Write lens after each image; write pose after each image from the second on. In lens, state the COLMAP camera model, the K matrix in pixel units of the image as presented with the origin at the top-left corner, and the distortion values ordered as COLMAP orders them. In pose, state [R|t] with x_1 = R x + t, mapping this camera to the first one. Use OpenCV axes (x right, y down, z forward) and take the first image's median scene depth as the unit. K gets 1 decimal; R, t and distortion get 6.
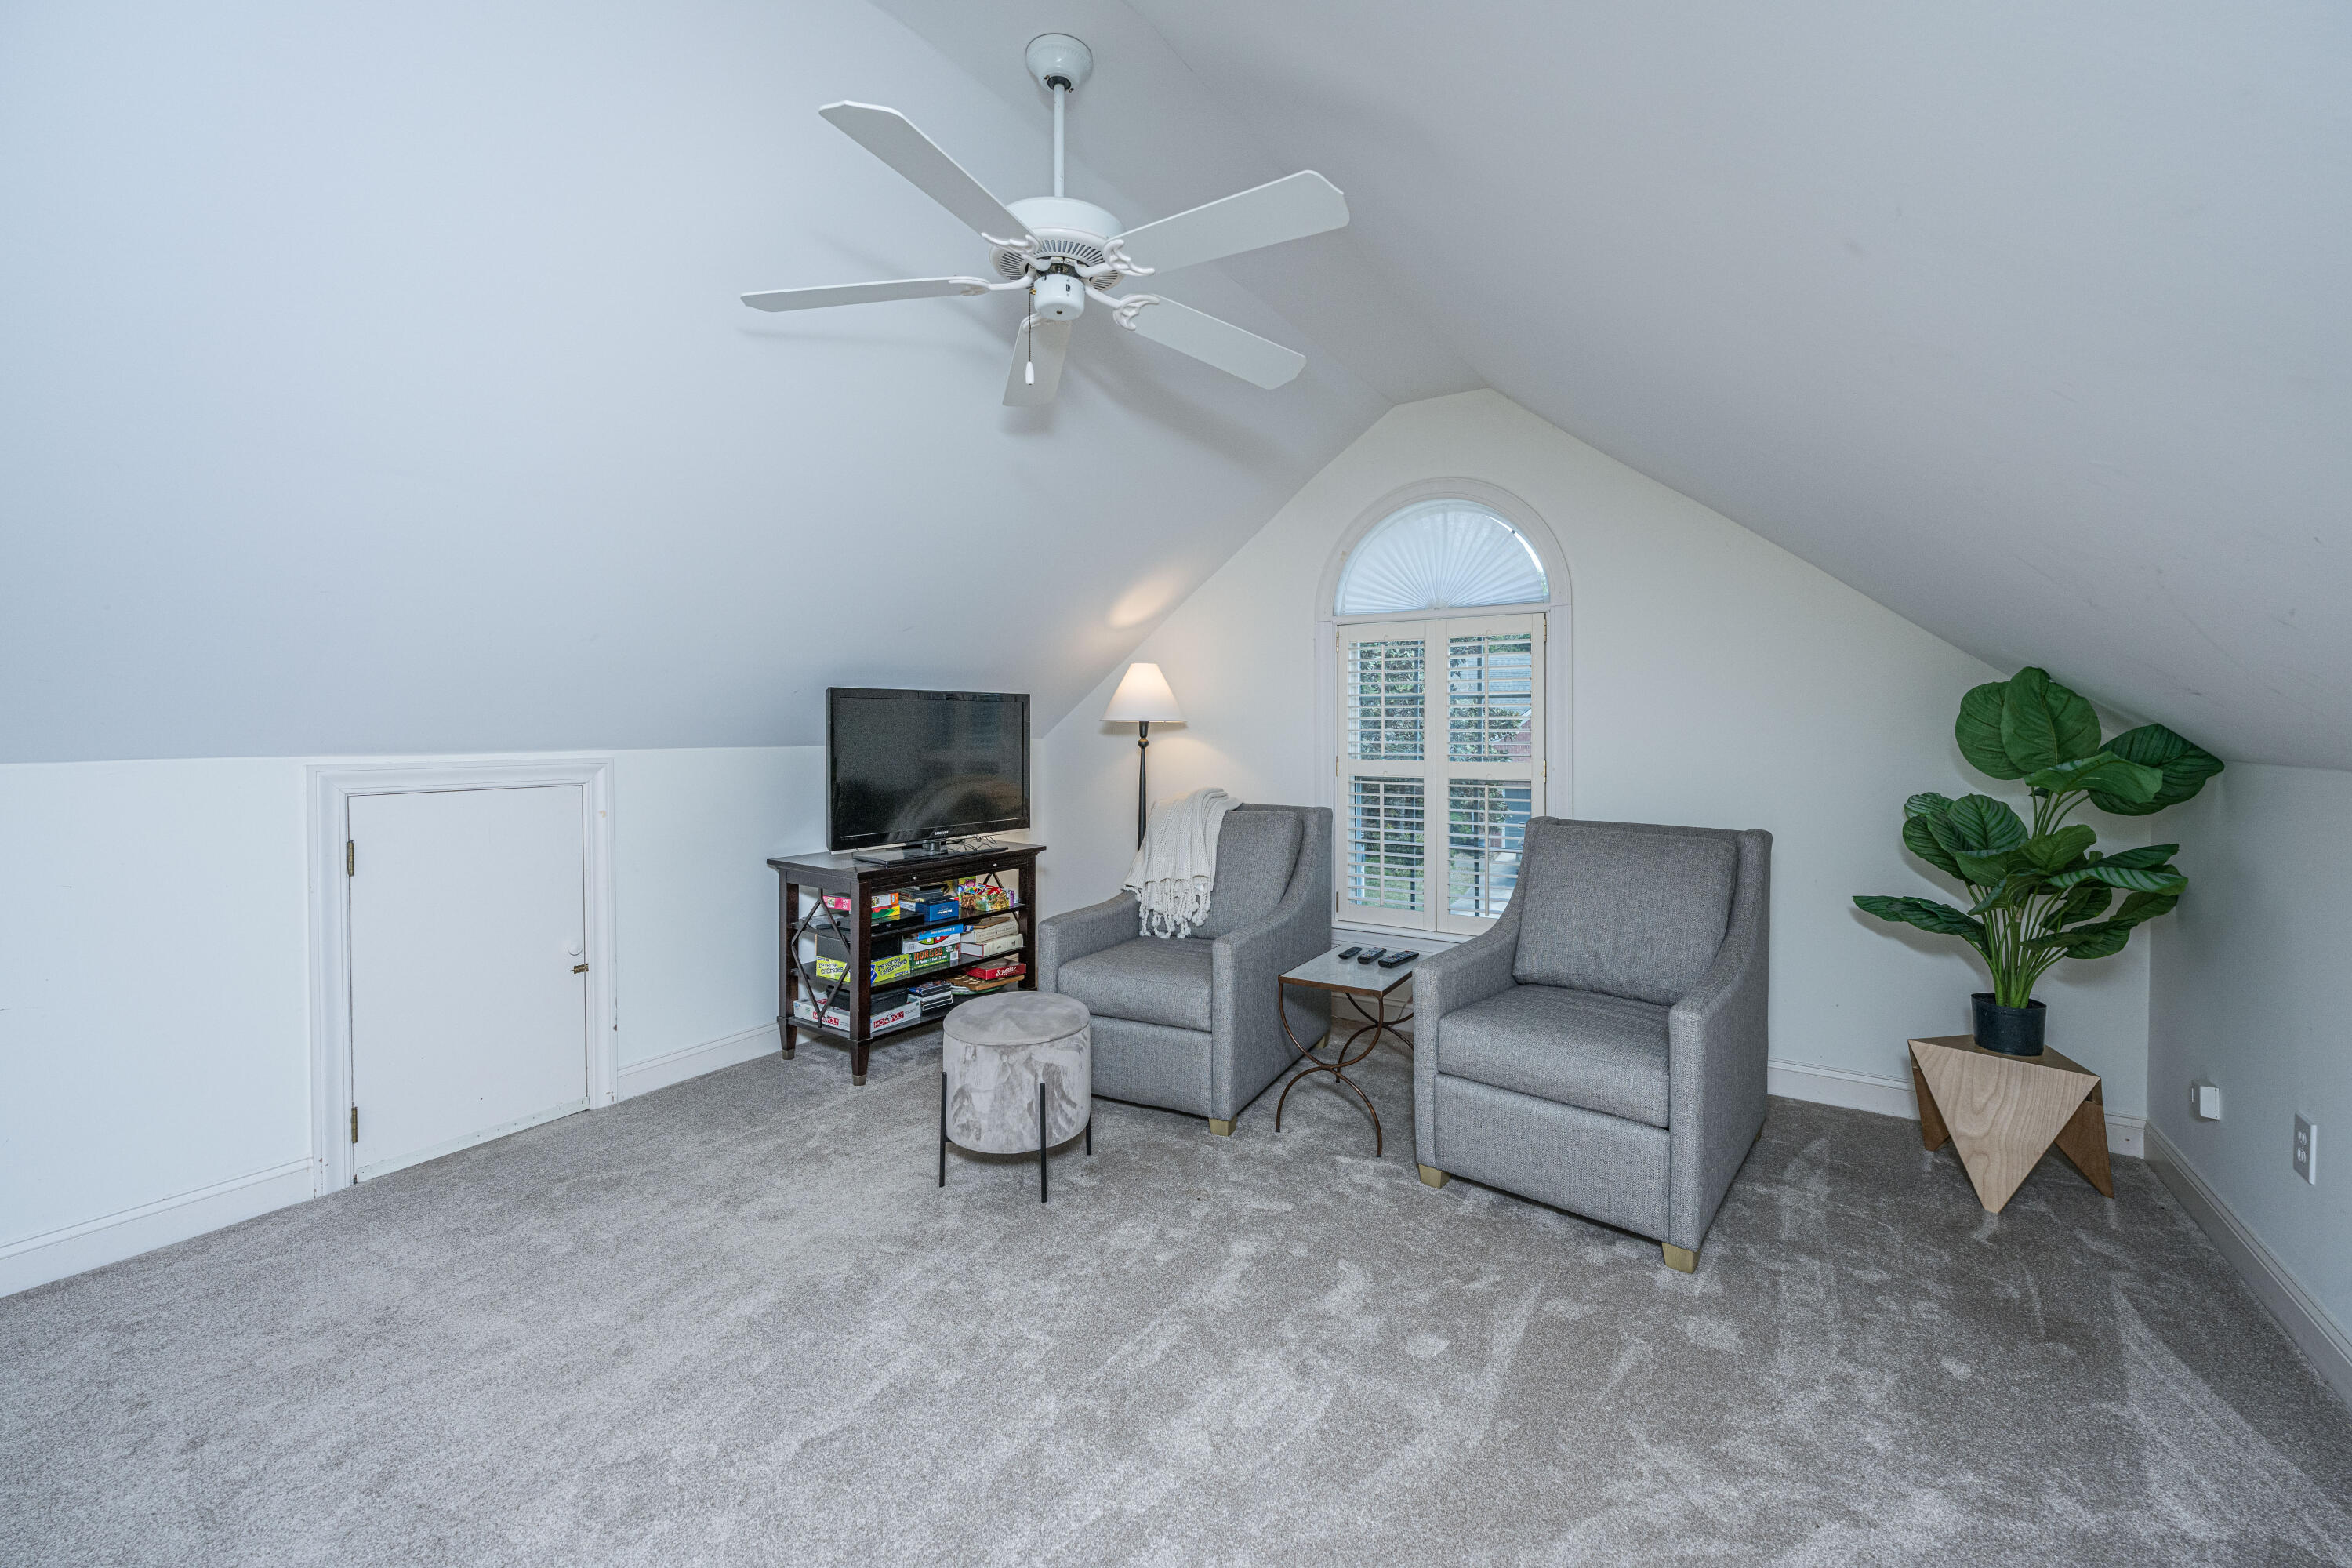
lens RADIAL K [[942.8, 0, 1039.6], [0, 942.8, 740.6], [0, 0, 1]] dist [-0.003935, 0.000434]
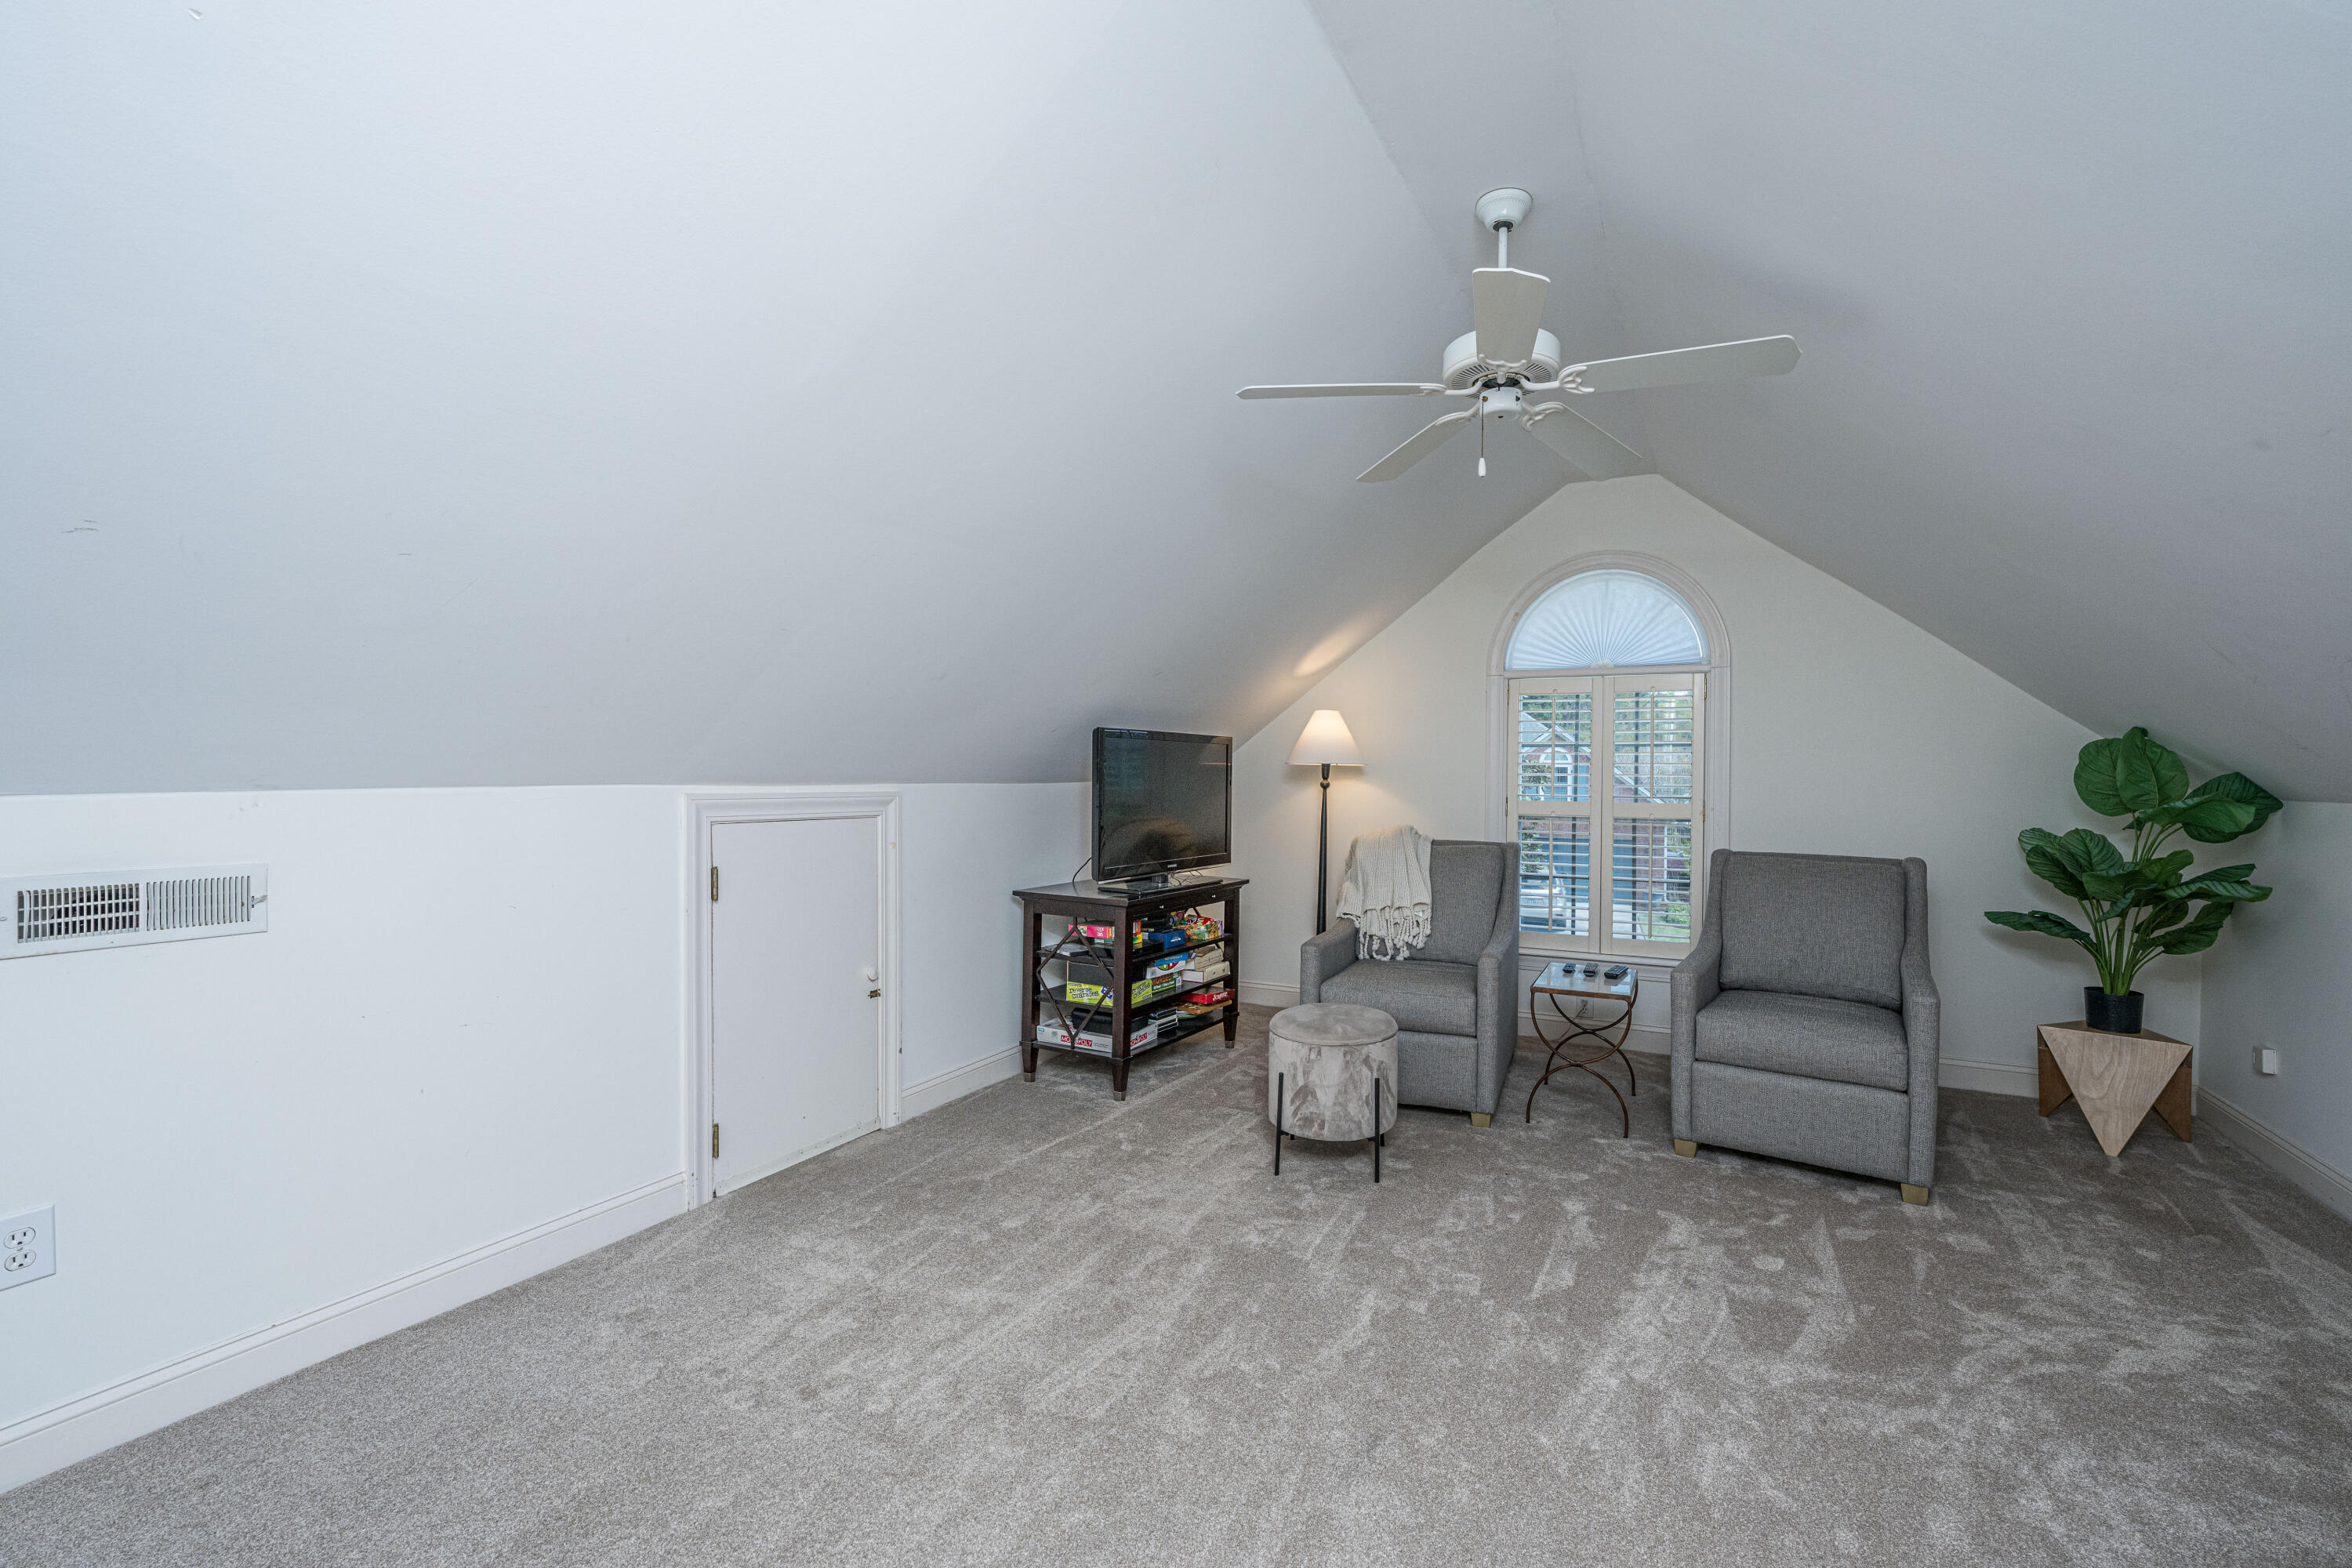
lens RADIAL K [[942.8, 0, 1191.6], [0, 942.8, 786.6], [0, 0, 1]] dist [-0.003935, 0.000434]
pose [[0.992309, 0.009308, 0.123437, -0.353976], [-0.009273, 0.999957, -0.000857, 0.014648], [-0.123439, -0.000294, 0.992352, -0.098674]]
